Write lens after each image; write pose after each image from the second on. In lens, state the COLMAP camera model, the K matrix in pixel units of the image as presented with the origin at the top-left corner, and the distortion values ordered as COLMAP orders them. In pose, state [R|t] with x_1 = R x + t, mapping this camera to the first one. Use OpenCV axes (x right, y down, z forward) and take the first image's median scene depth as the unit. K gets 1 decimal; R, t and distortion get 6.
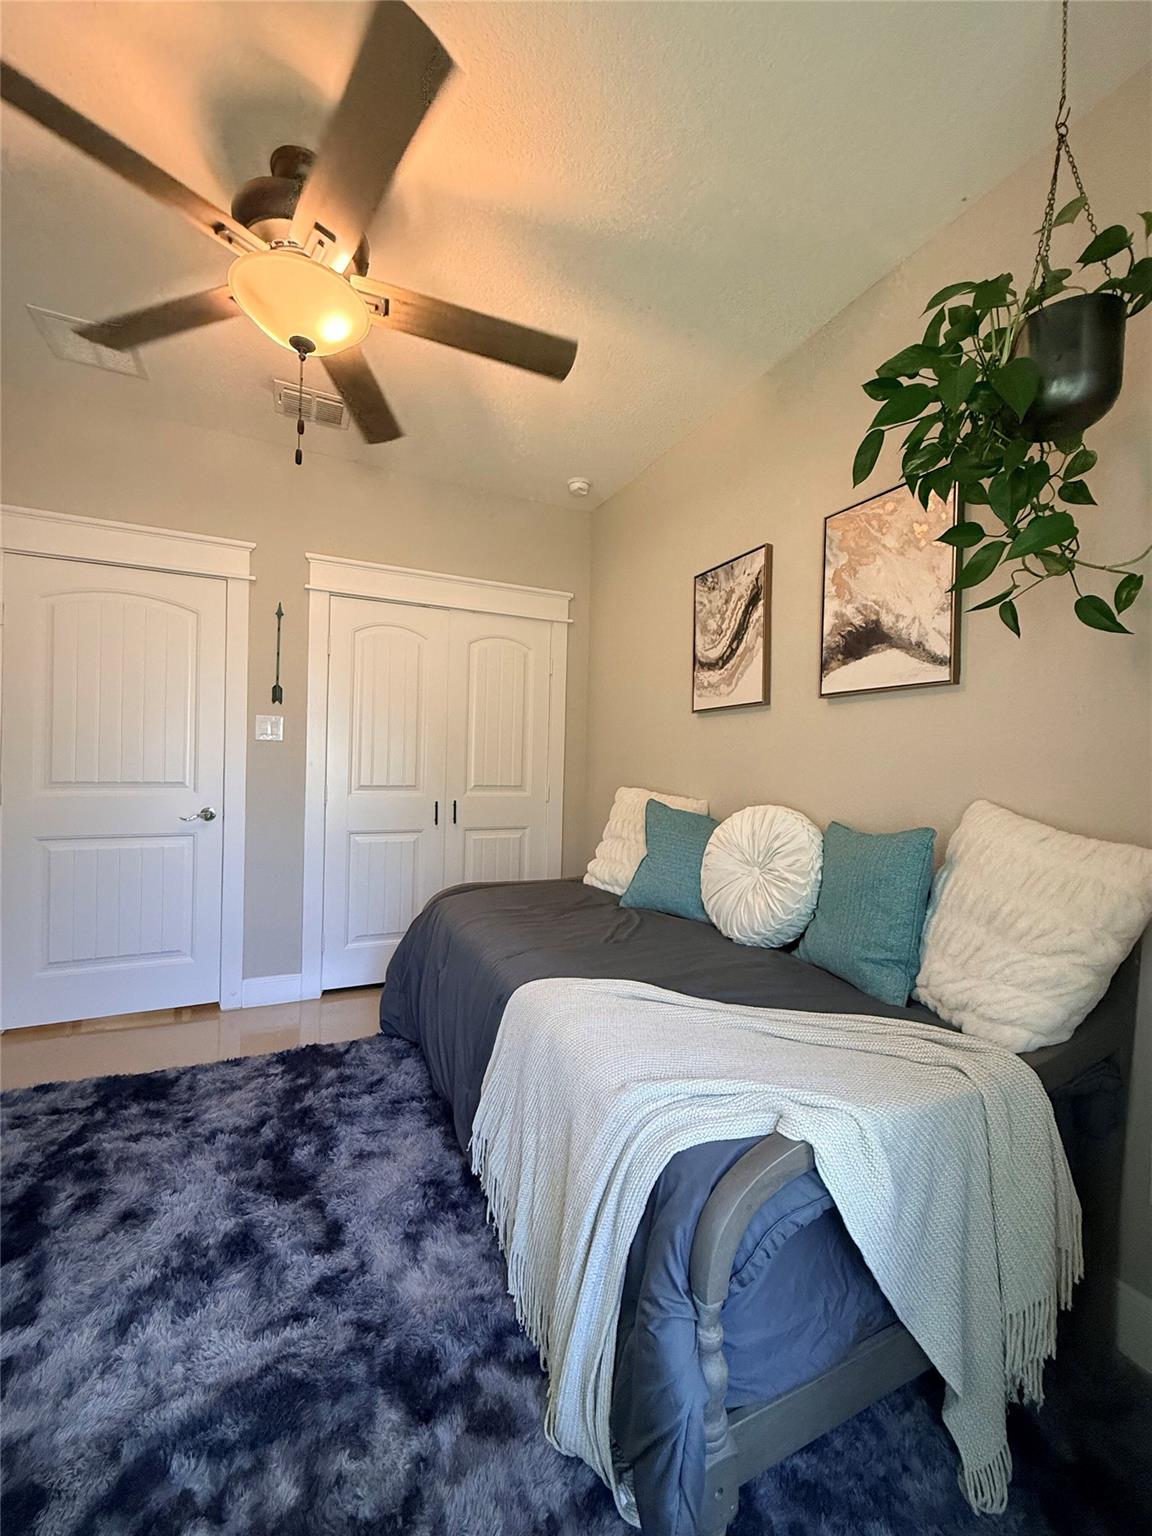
lens RADIAL K [[612.9, 0, 573.9], [0, 612.9, 764.2], [0, 0, 1]] dist [-0.002456, 0.000053]
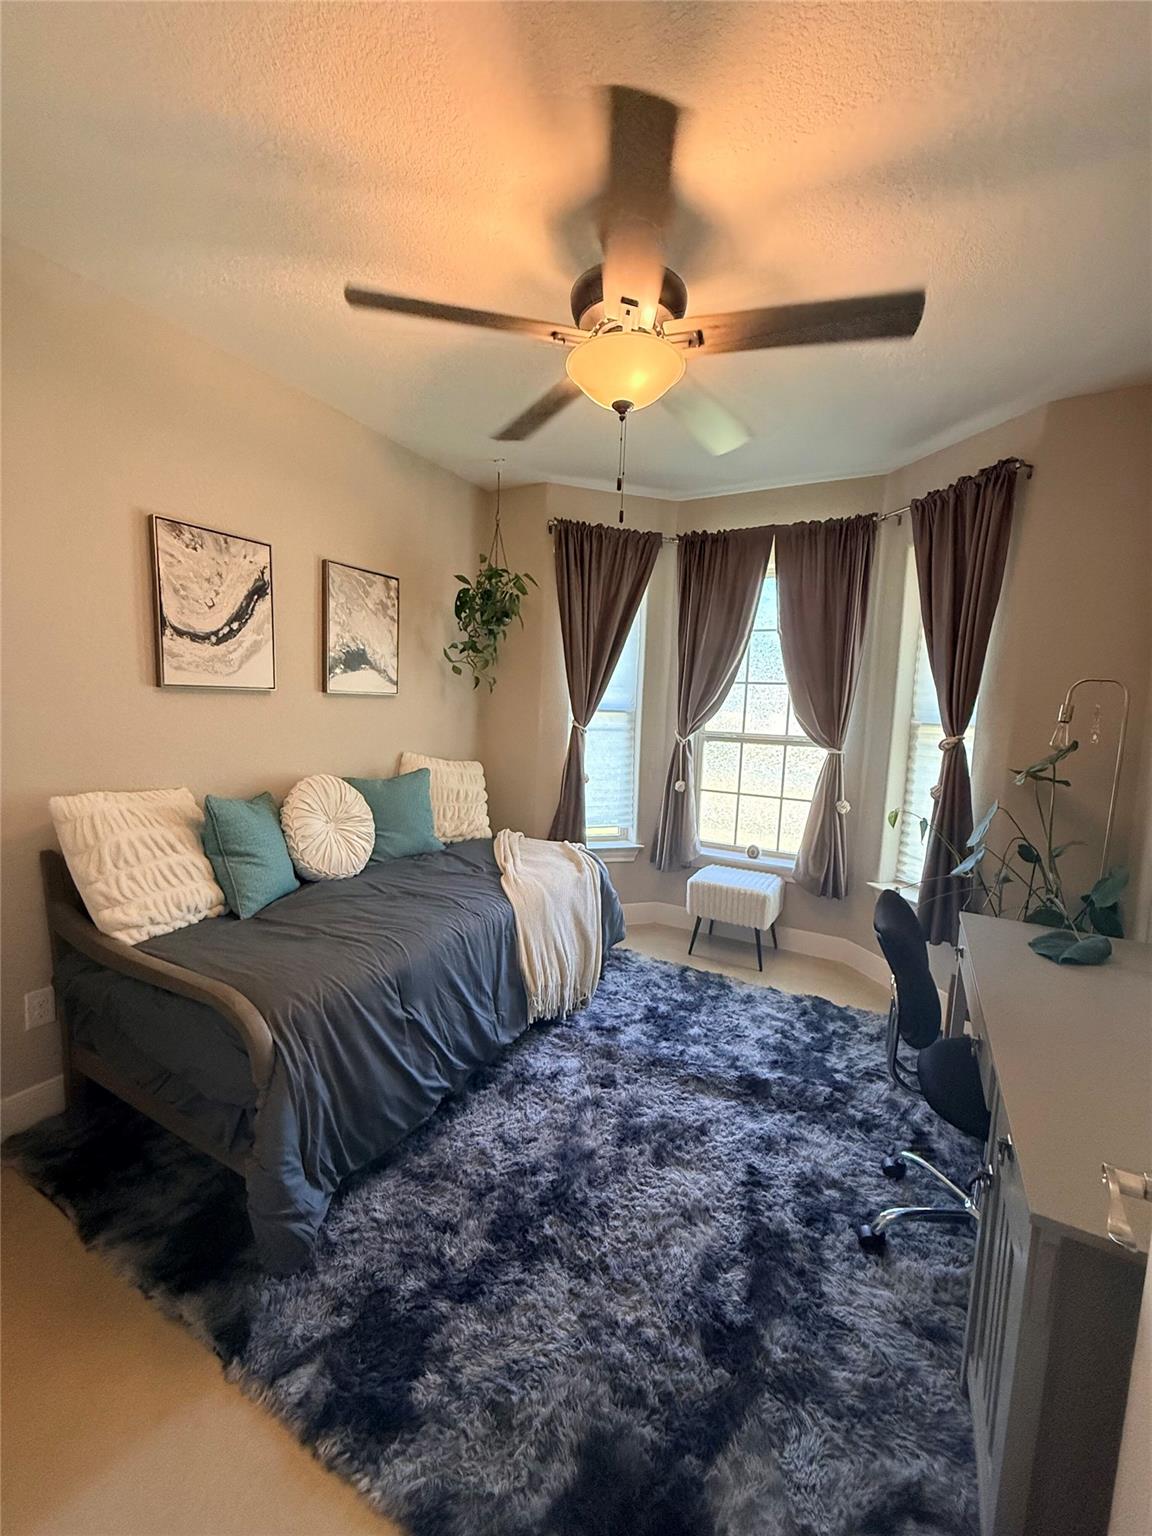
lens RADIAL K [[612.9, 0, 574.3], [0, 612.9, 768.1], [0, 0, 1]] dist [-0.002456, 0.000053]
pose [[-0.591920, -0.131902, 0.795130, -0.929296], [-0.051597, 0.990696, 0.125934, -0.124572], [-0.804344, 0.033516, -0.593218, 1.208929]]
